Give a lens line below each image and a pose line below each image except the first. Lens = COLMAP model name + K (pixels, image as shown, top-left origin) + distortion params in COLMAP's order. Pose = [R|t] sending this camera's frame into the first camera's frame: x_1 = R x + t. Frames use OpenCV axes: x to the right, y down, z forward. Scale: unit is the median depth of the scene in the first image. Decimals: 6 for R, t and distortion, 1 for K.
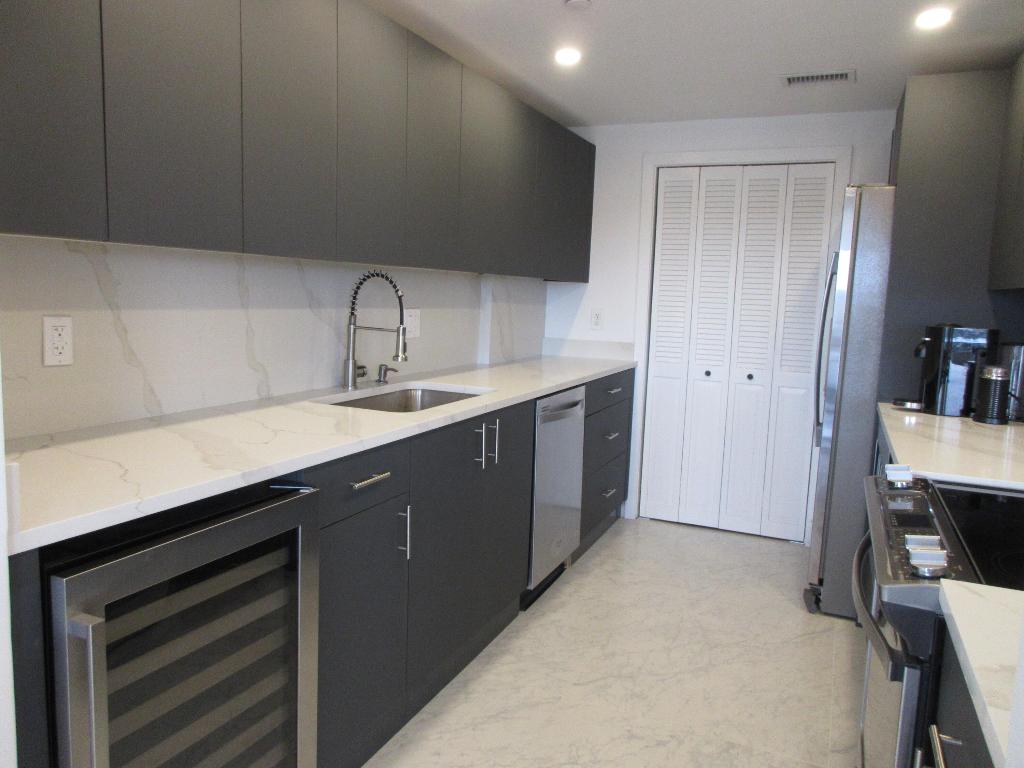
lens RADIAL K [[744.7, 0, 512.0], [0, 744.7, 384.0], [0, 0, 1]] dist [-0.037927, 0.034704]
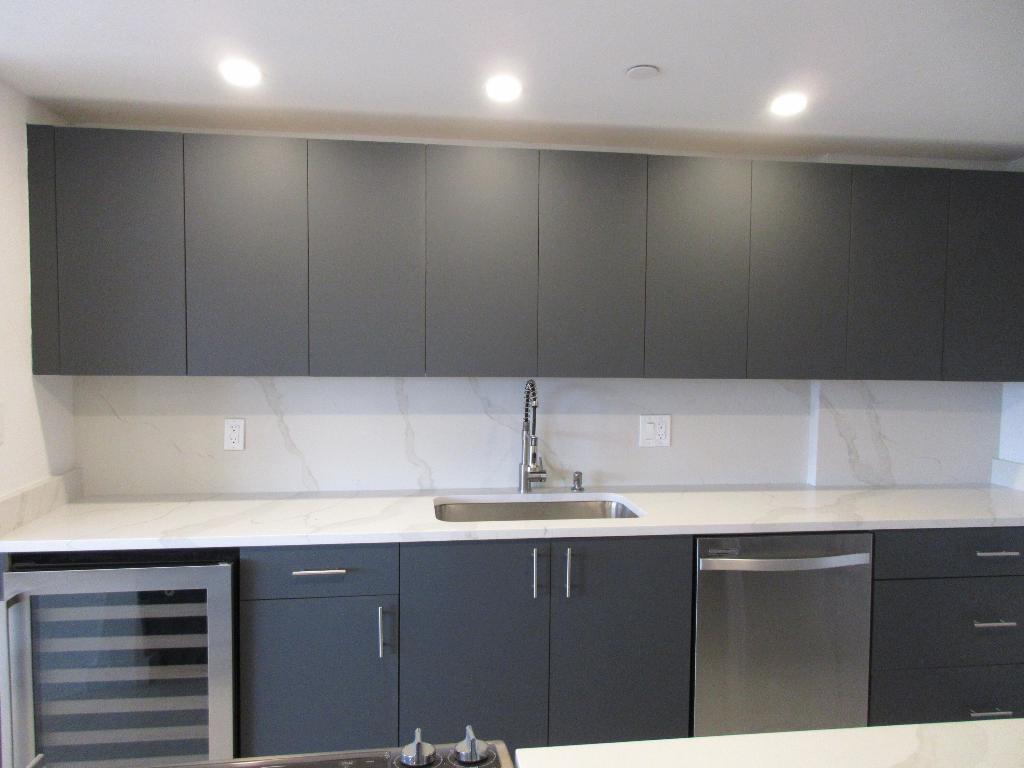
lens RADIAL K [[744.7, 0, 512.0], [0, 744.7, 384.0], [0, 0, 1]] dist [-0.037927, 0.034704]
pose [[0.493753, -0.003650, -0.869595, 0.705625], [-0.091977, 0.994163, -0.056397, -0.086718], [0.864724, 0.107829, 0.490535, 0.479587]]
